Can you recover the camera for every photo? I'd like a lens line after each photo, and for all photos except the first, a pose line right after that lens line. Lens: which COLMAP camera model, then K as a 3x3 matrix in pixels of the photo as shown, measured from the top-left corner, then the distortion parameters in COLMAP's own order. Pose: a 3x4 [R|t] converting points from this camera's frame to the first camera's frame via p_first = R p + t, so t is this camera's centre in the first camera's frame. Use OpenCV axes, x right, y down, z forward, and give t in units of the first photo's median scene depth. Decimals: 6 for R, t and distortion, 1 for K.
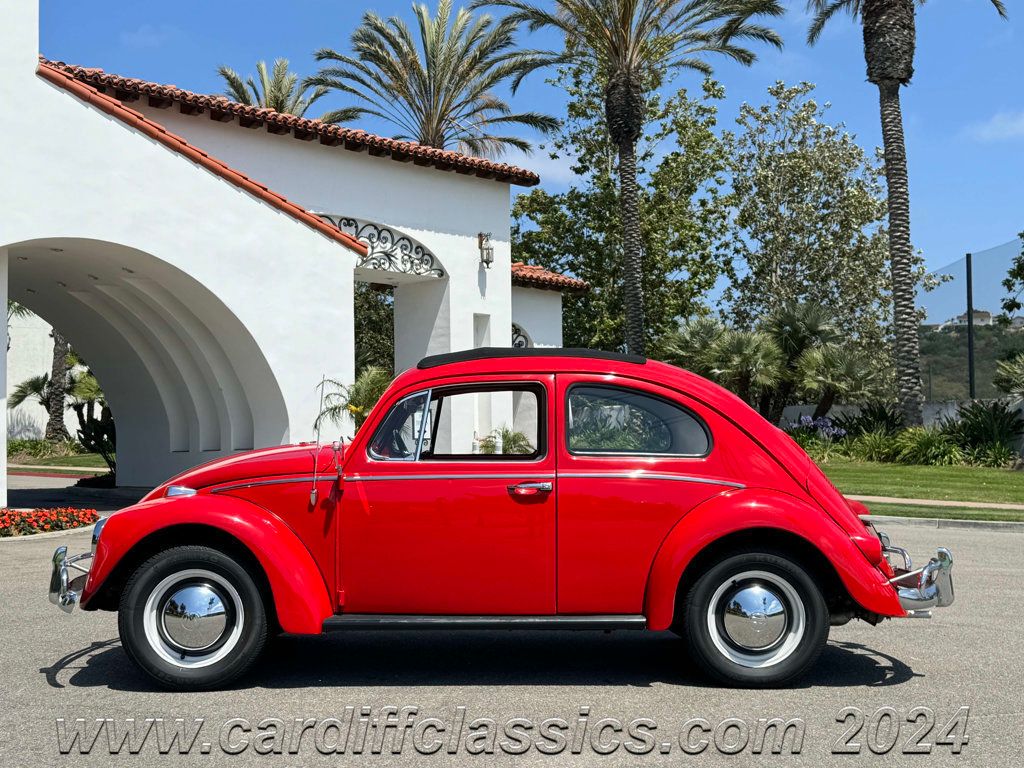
lens RADIAL K [[1222.2, 0, 508.5], [0, 1222.2, 386.0], [0, 0, 1]] dist [0.210717, -0.467698]
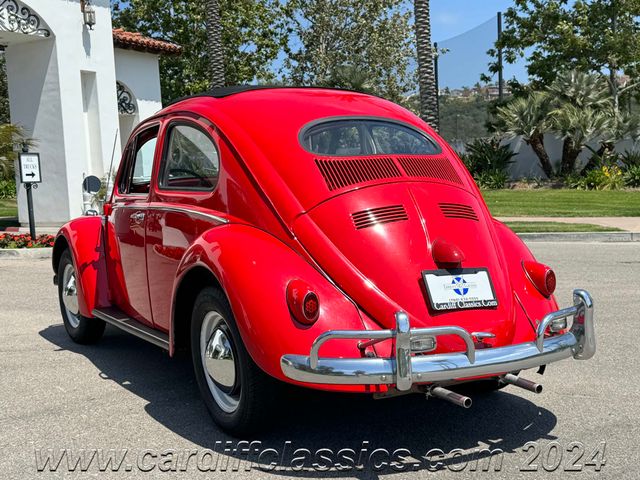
lens RADIAL K [[837.2, 0, 320.0], [0, 837.2, 240.0], [0, 0, 1]] dist [0.227095, -0.575658]
pose [[0.972386, -0.051337, 0.227661, -0.000727], [0.024600, 0.992618, 0.118761, 0.008240], [-0.232078, -0.109882, 0.966471, 0.166482]]
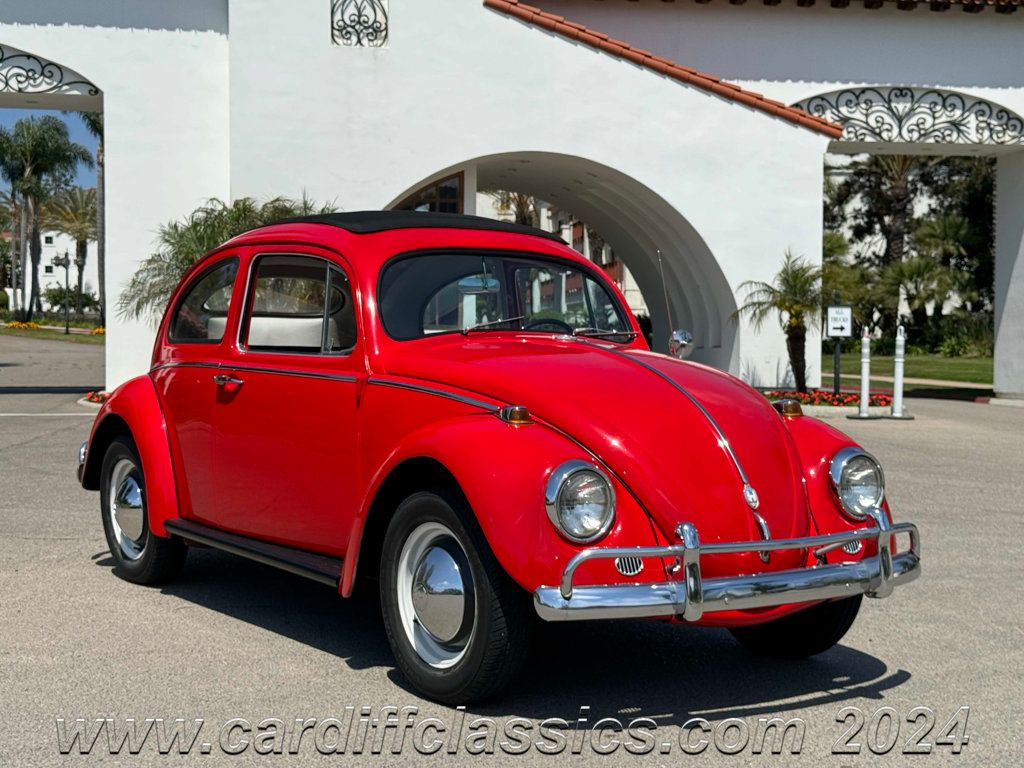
lens RADIAL K [[1565.6, 0, 515.5], [0, 1565.6, 385.0], [0, 0, 1]] dist [0.174657, -0.224087]
pose [[0.805761, 0.023989, -0.591755, 0.297964], [0.016728, 0.997859, 0.063229, -0.000346], [0.592005, -0.060847, 0.803634, -0.083159]]
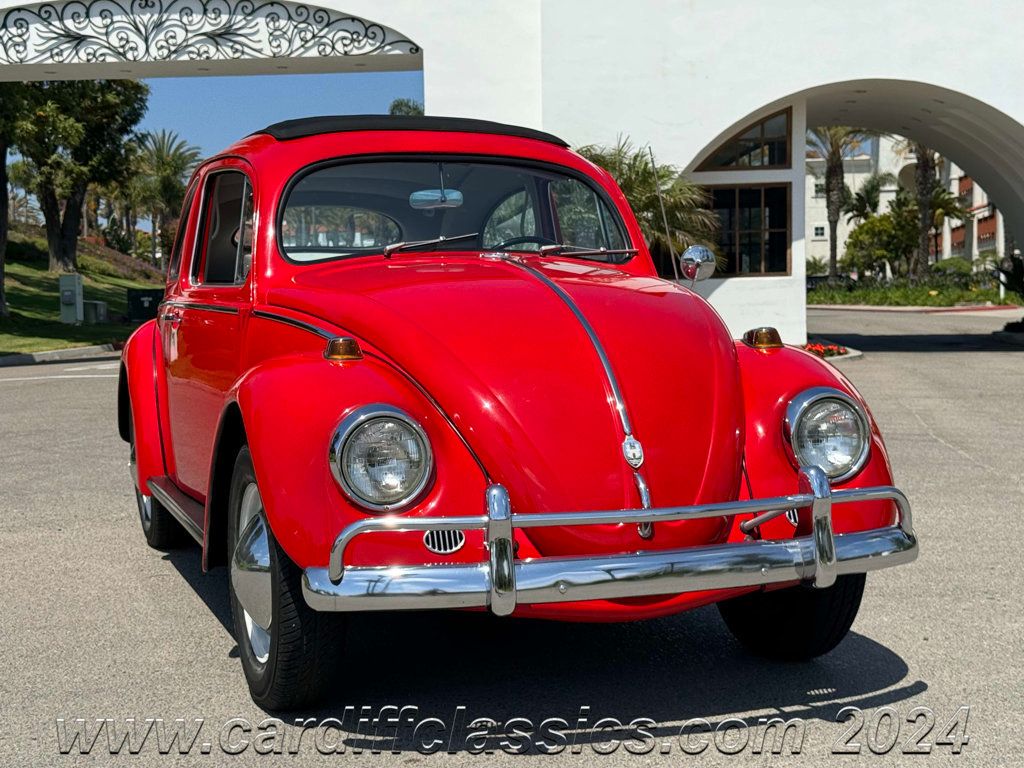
lens RADIAL K [[1567.6, 0, 513.9], [0, 1567.6, 389.1], [0, 0, 1]] dist [0.159141, -0.135698]
pose [[0.621739, 0.035576, -0.782416, 0.312954], [0.048172, 0.995340, 0.083537, 0.006352], [0.781742, -0.089629, 0.617128, -0.021433]]
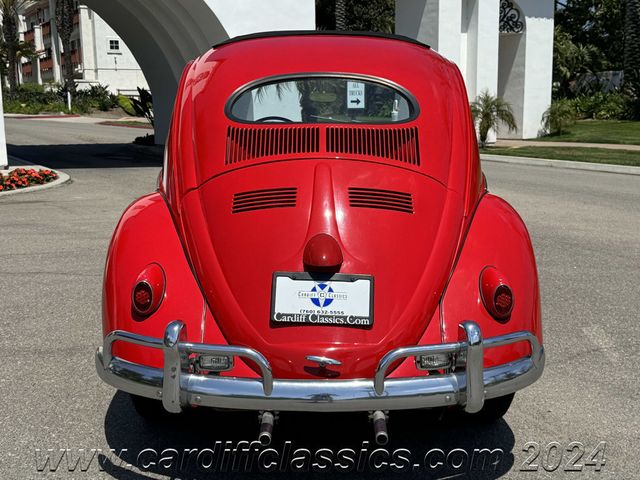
lens RADIAL K [[840.8, 0, 318.9], [0, 840.8, 241.4], [0, 0, 1]] dist [0.241055, -0.624201]
pose [[0.960446, 0.040916, -0.275445, 0.070073], [0.016936, 0.978732, 0.204442, 0.003511], [0.277952, -0.201020, 0.939326, 0.185893]]
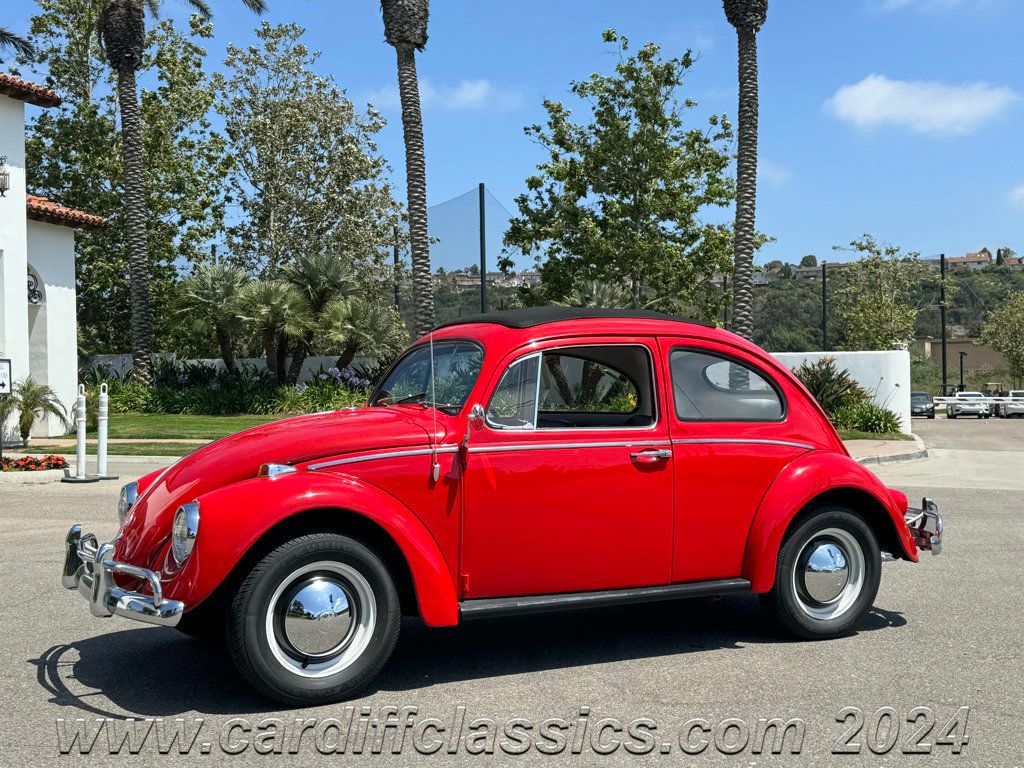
lens RADIAL K [[1222.2, 0, 508.5], [0, 1222.2, 386.0], [0, 0, 1]] dist [0.210717, -0.467698]
pose [[0.889360, -0.001470, 0.457205, -0.103519], [-0.017691, 0.999135, 0.037626, -0.001143], [-0.456865, -0.041551, 0.888565, 0.038752]]
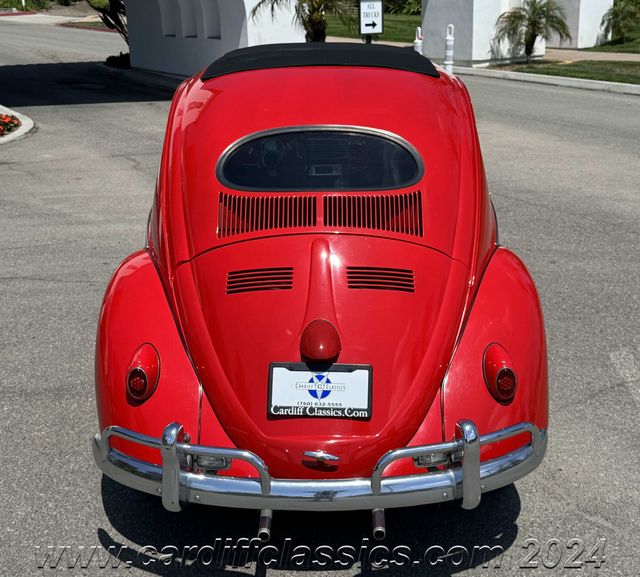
lens RADIAL K [[1015.2, 0, 317.5], [0, 1015.2, 290.3], [0, 0, 1]] dist [0.219037, -0.542599]
pose [[0.956906, 0.067129, -0.282532, 0.075459], [0.031148, 0.943577, 0.329686, -0.018474], [0.288722, -0.324279, 0.900823, 0.175717]]
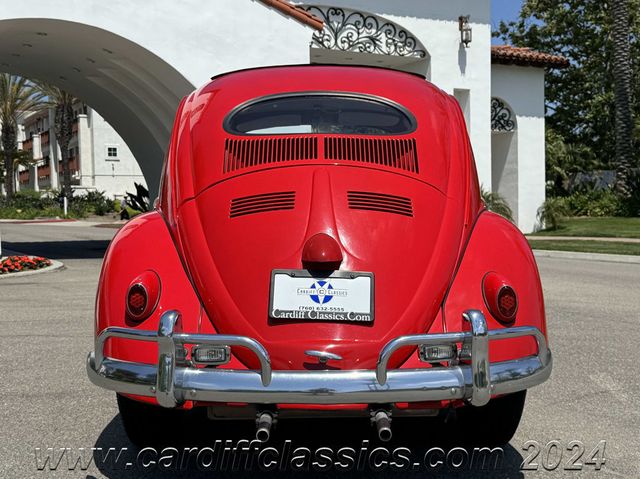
lens RADIAL K [[851.2, 0, 320.0], [0, 851.2, 239.5], [0, 0, 1]] dist [0.223669, -0.551167]
pose [[0.962197, 0.000416, -0.272353, 0.069871], [0.021532, 0.996753, 0.077594, 0.015863], [0.271501, -0.080525, 0.959064, 0.184494]]
